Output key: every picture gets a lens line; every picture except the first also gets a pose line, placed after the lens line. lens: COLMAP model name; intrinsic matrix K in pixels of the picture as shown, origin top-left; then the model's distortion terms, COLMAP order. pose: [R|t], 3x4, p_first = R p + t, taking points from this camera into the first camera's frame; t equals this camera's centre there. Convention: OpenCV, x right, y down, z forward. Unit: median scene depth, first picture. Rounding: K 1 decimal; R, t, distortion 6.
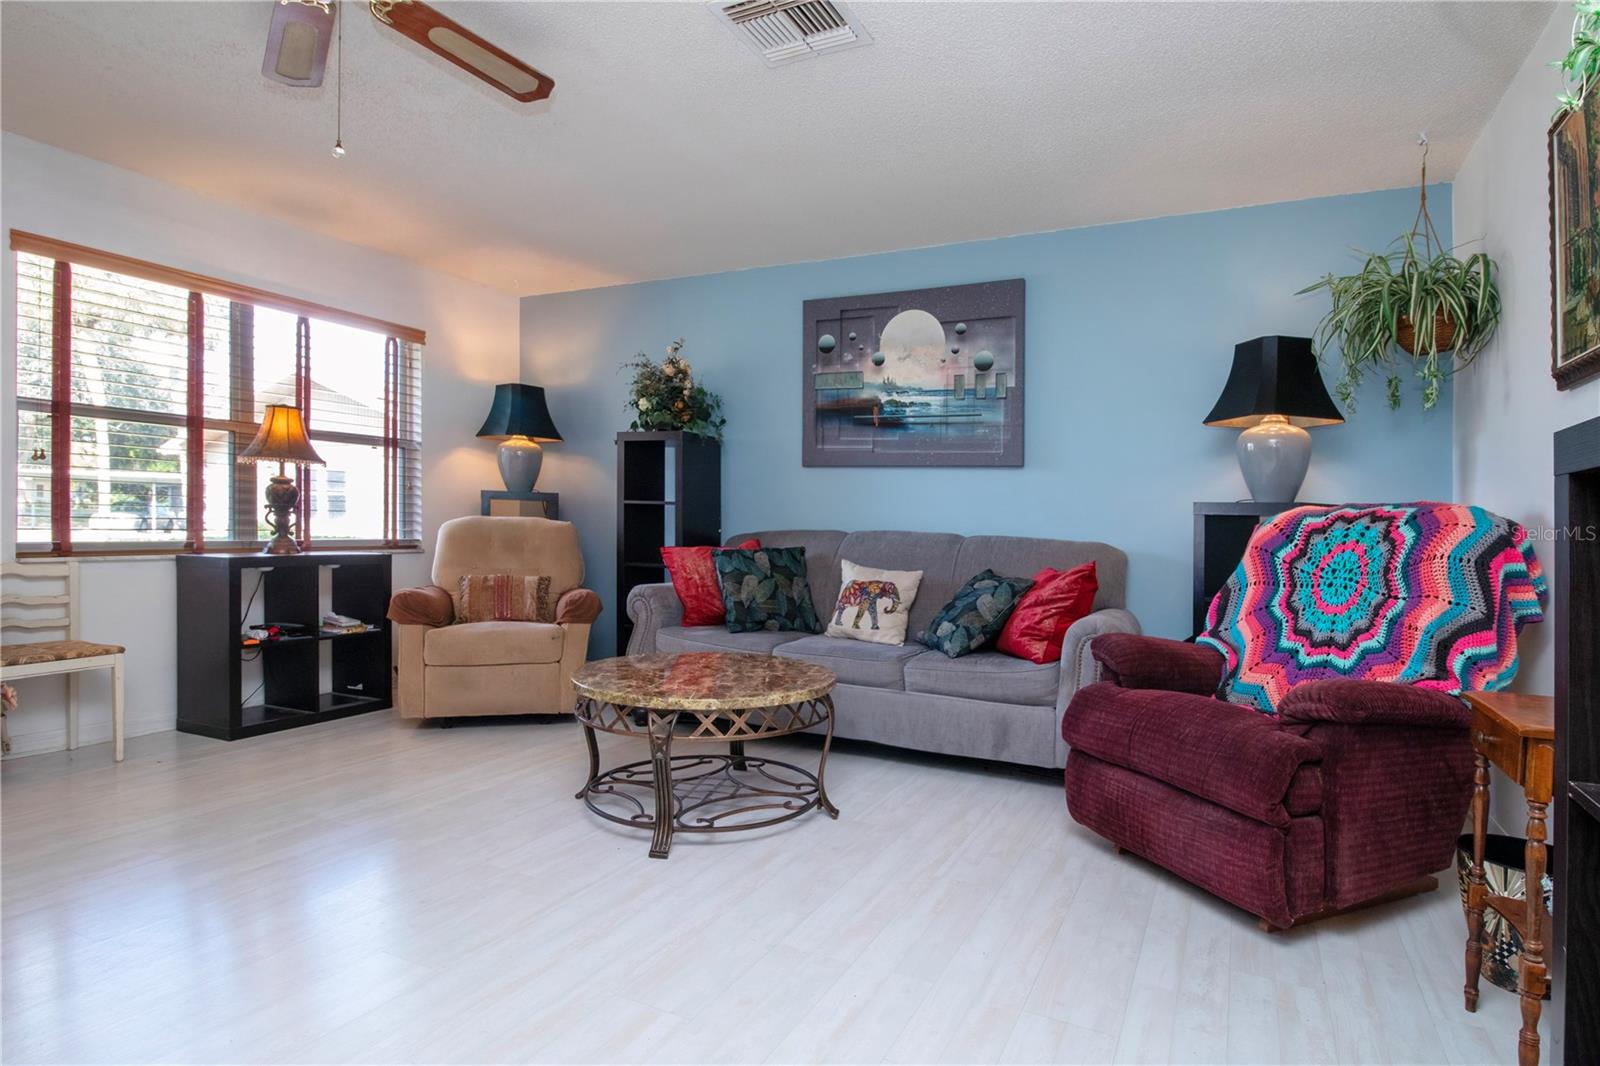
lens RADIAL K [[819.8, 0, 859.2], [0, 819.8, 559.4], [0, 0, 1]] dist [0.004261, -0.004967]
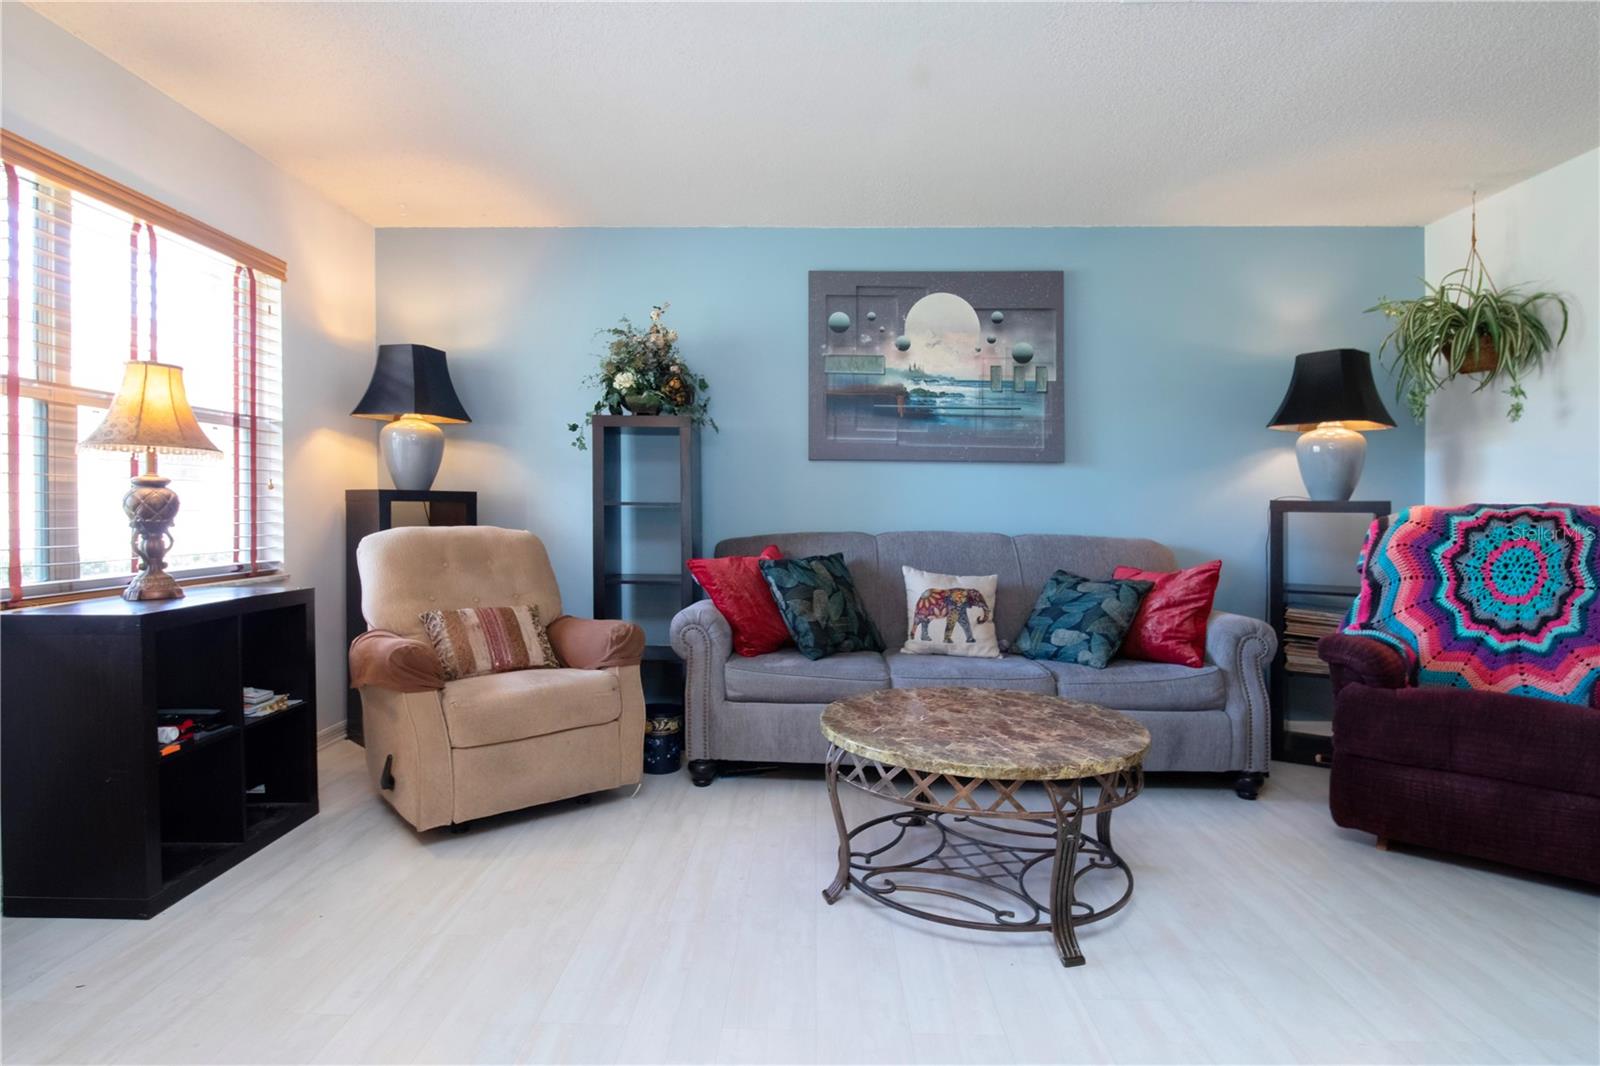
lens RADIAL K [[819.8, 0, 841.2], [0, 819.8, 539.8], [0, 0, 1]] dist [0.004261, -0.004967]
pose [[0.917860, -0.031602, 0.395643, -0.435662], [0.032634, 0.999459, 0.004124, -0.034263], [-0.395560, 0.009126, 0.918395, 0.205278]]
